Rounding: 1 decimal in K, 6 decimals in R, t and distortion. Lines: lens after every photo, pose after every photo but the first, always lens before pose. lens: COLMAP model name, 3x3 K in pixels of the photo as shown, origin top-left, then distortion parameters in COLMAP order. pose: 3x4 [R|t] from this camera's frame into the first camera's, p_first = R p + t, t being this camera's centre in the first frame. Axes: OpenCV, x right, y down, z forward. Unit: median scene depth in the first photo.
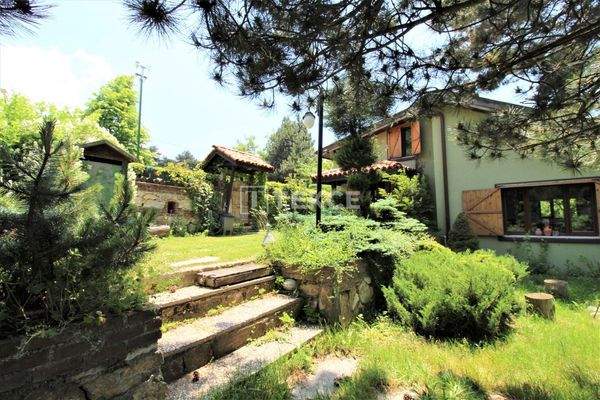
lens RADIAL K [[276.9, 0, 306.9], [0, 276.9, 197.5], [0, 0, 1]] dist [-0.000726, -0.013059]
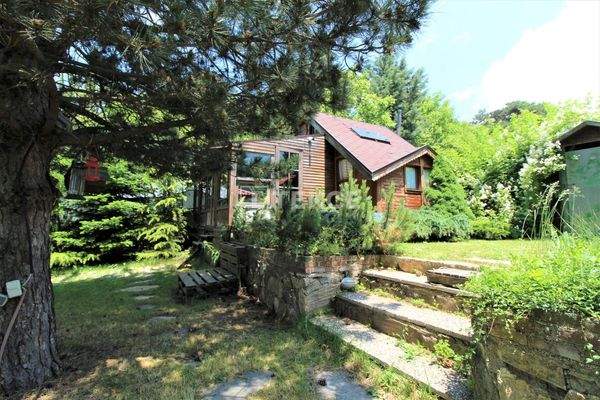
lens RADIAL K [[276.9, 0, 306.9], [0, 276.9, 197.5], [0, 0, 1]] dist [-0.000726, -0.013059]
pose [[-0.387686, -0.082110, -0.918127, 0.355817], [0.081815, 0.989029, -0.122998, 0.056866], [0.918154, -0.122801, -0.376715, 0.482190]]
